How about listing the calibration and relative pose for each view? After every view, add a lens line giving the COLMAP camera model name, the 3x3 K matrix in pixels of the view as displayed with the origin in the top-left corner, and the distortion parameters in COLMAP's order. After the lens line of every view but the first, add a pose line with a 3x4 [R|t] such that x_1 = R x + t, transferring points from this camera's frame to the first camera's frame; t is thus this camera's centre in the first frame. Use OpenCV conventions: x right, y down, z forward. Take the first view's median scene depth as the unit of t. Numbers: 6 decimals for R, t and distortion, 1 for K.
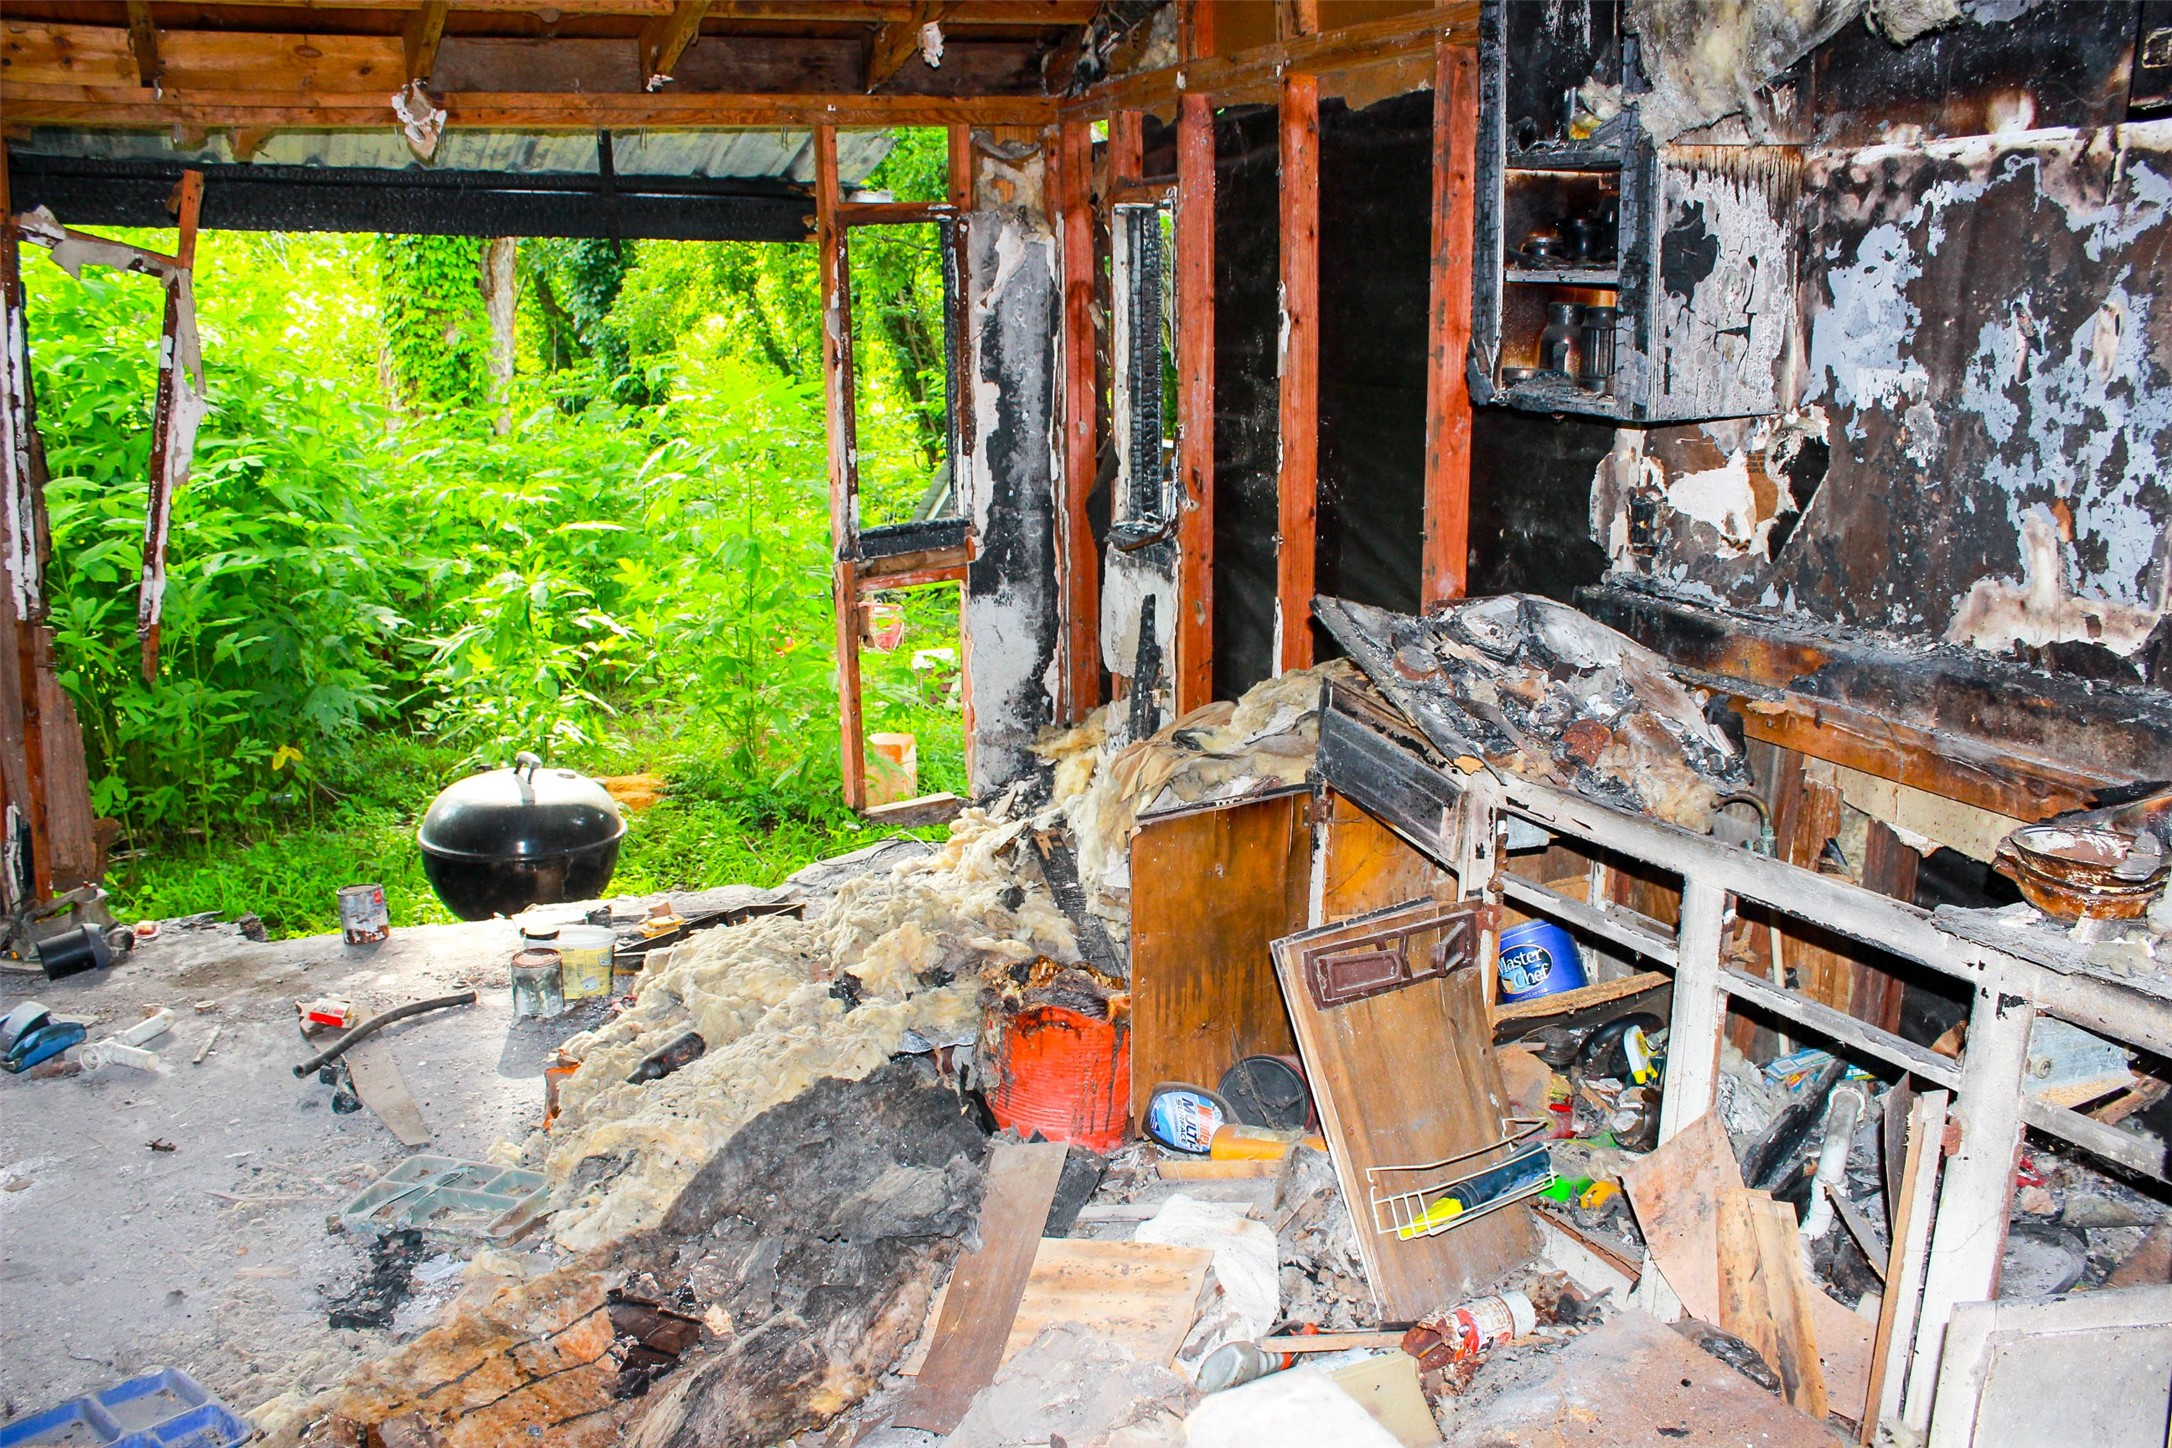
lens RADIAL K [[1813.6, 0, 1086.0], [0, 1813.6, 724.0], [0, 0, 1]] dist [-0.164565, 0.137521]
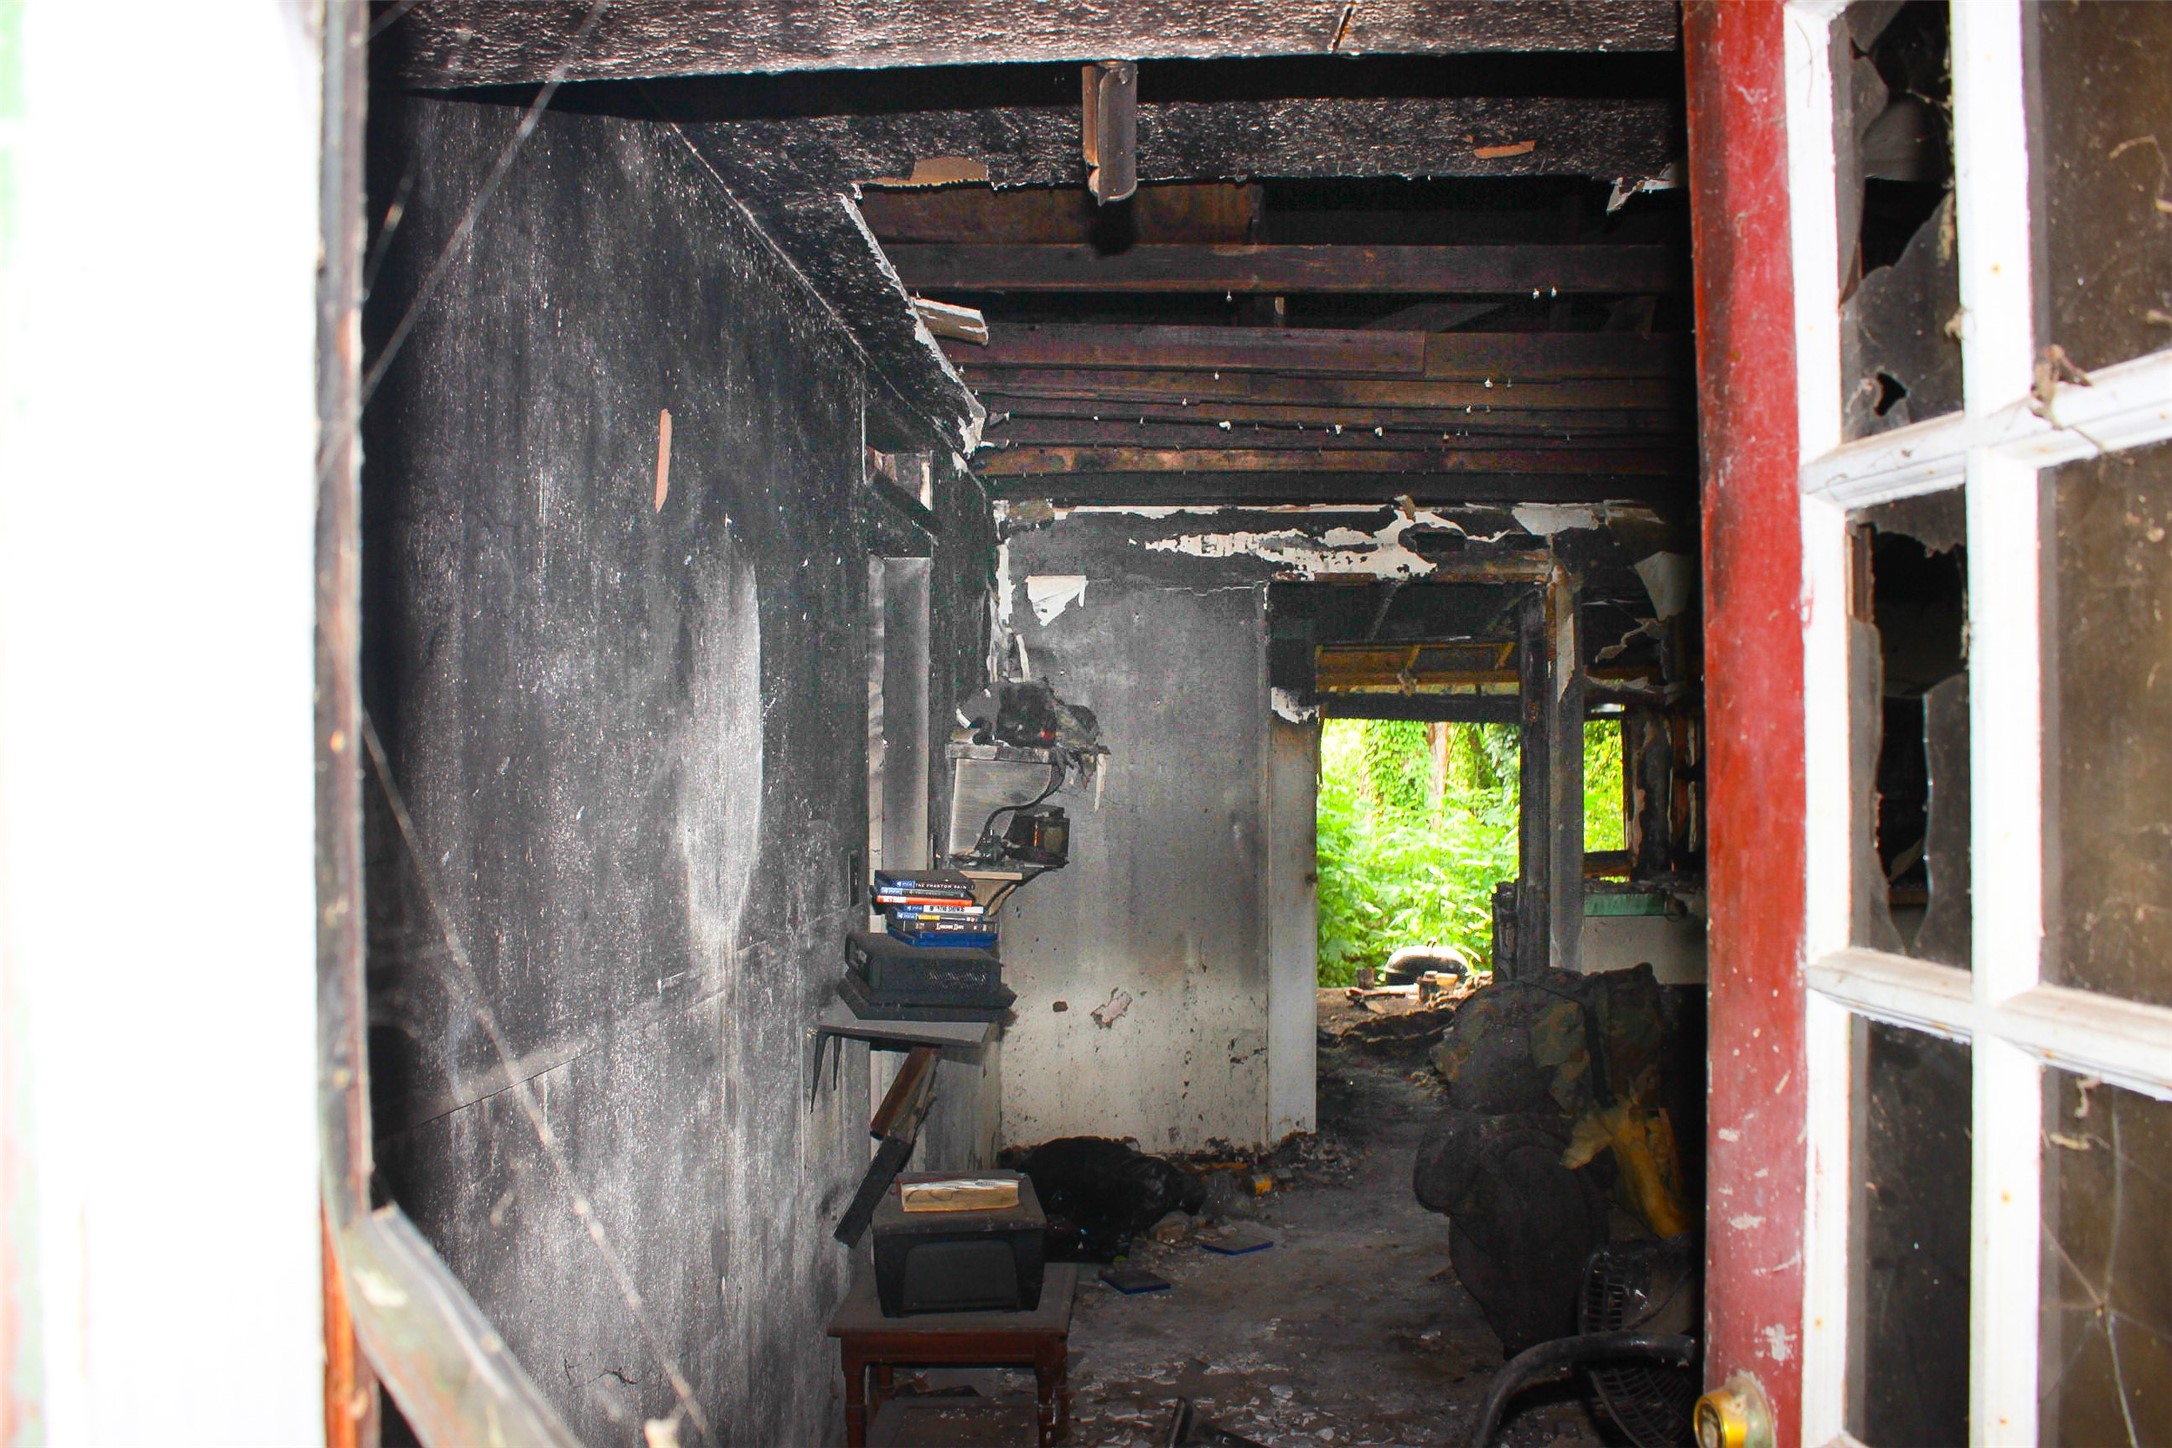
lens RADIAL K [[1841.8, 0, 1115.6], [0, 1841.8, 684.0], [0, 0, 1]] dist [-0.000015, -0.001865]
pose [[0.881854, -0.017595, -0.471194, 0.326156], [-0.105735, 0.966476, -0.233975, 0.210255], [0.459514, 0.256154, 0.850430, -0.931868]]
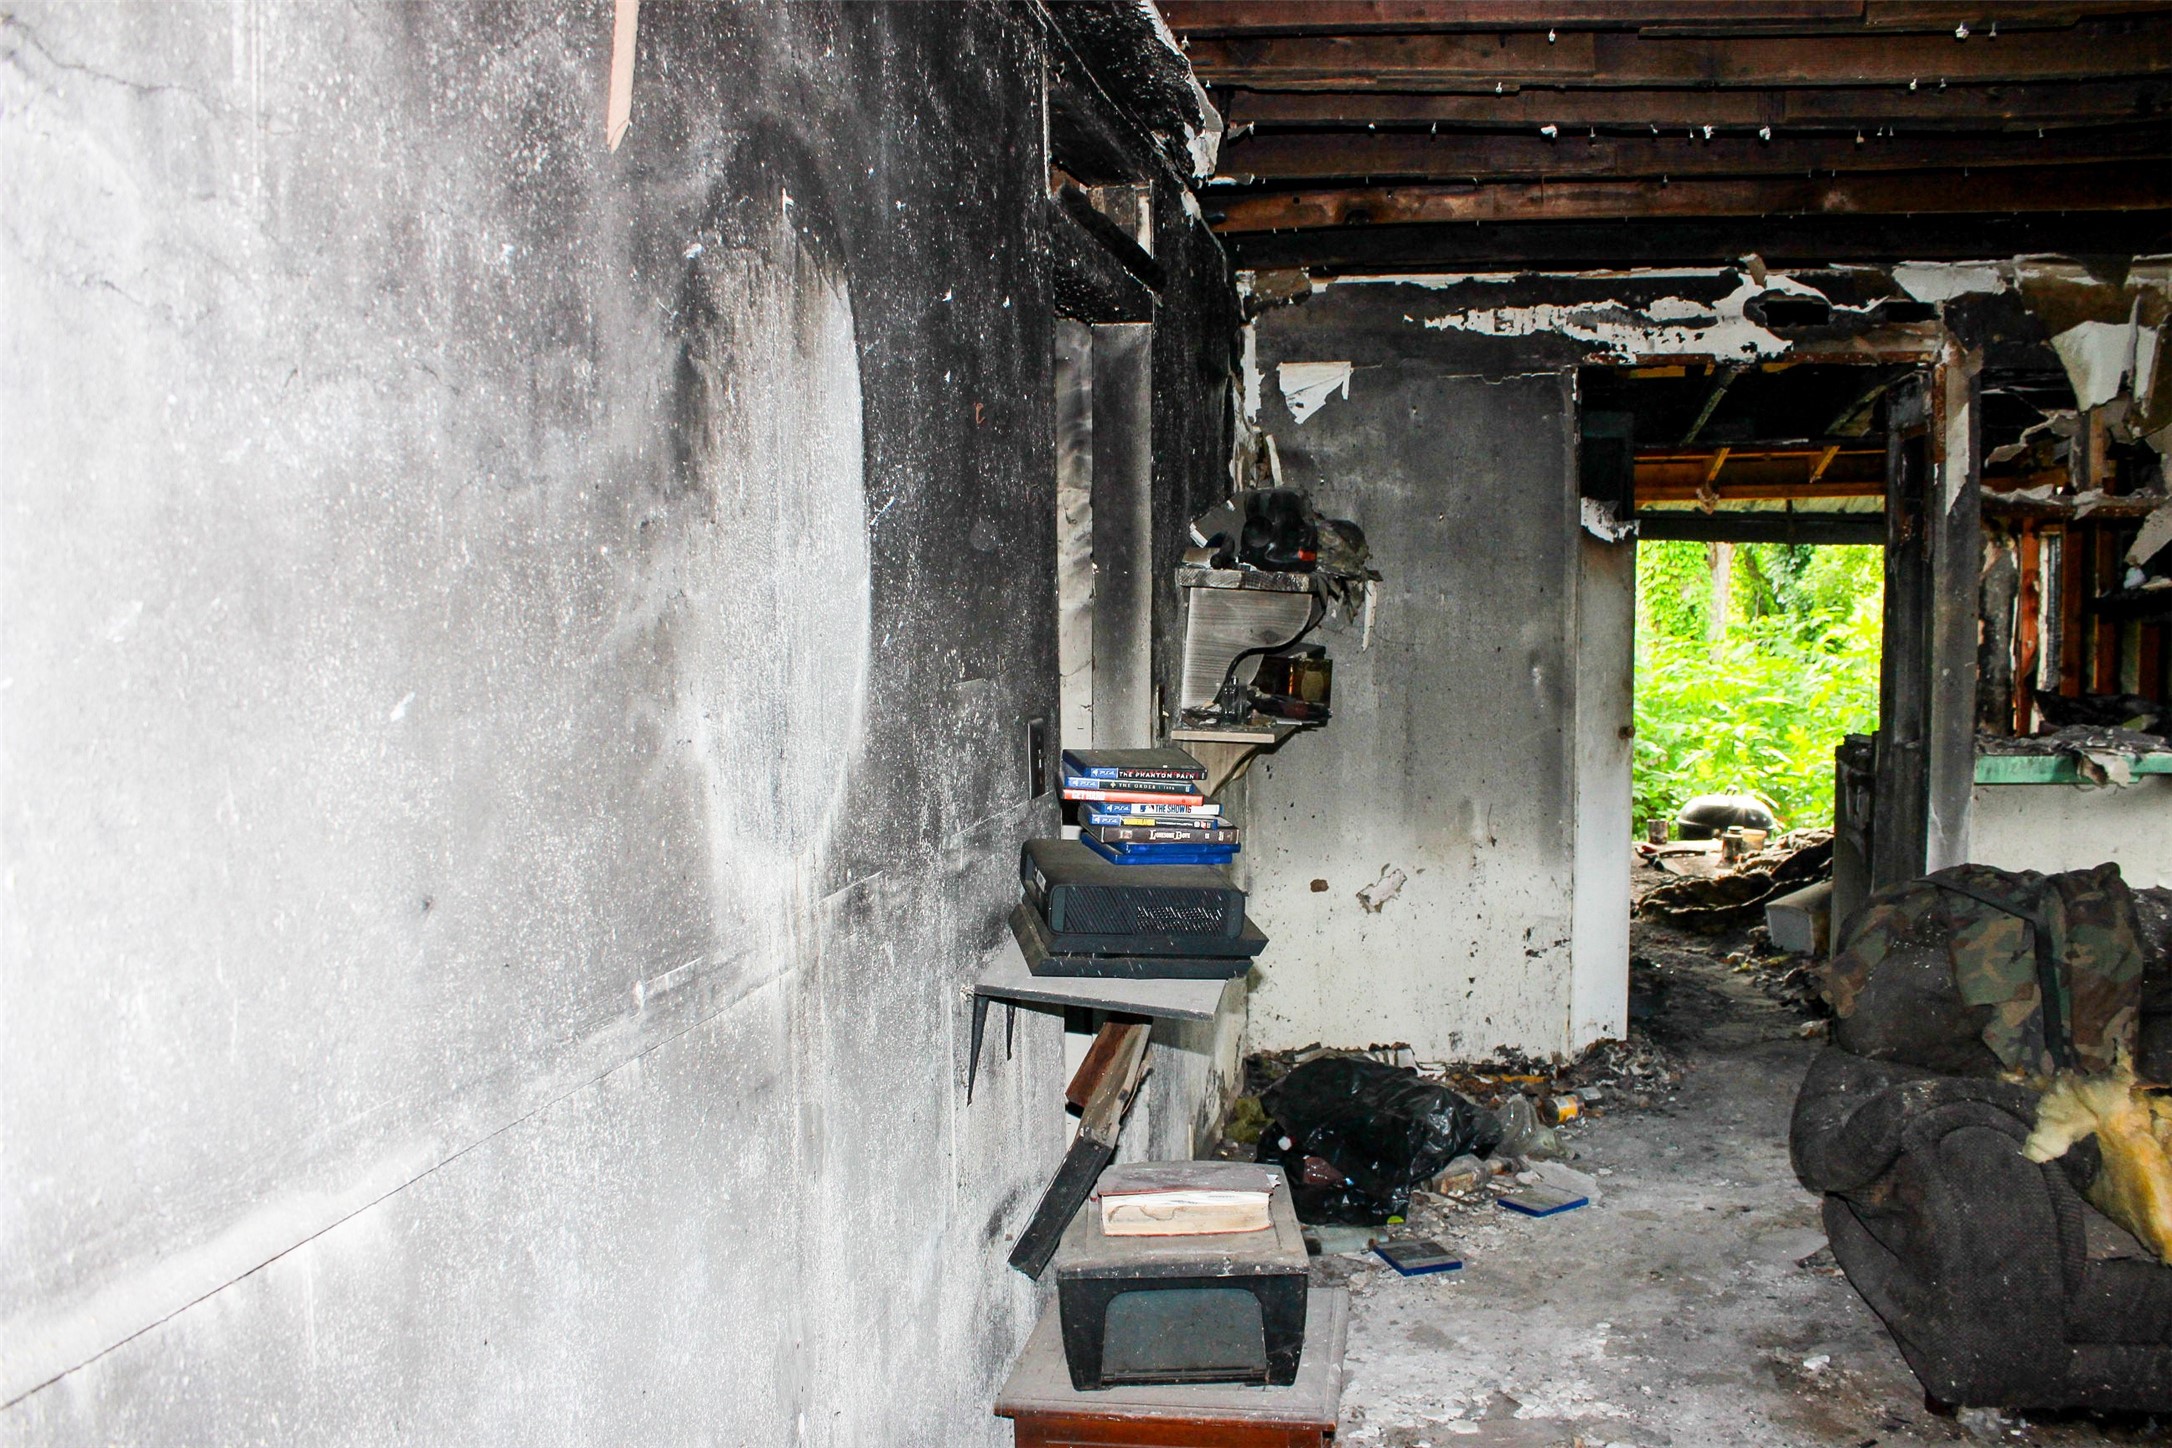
lens RADIAL K [[1813.6, 0, 1086.0], [0, 1813.6, 724.0], [0, 0, 1]] dist [-0.164565, 0.137521]
pose [[0.799905, 0.042980, -0.598586, 0.226344], [-0.128618, 0.986533, -0.101039, 0.173225], [0.586182, 0.157811, 0.794661, -0.771856]]
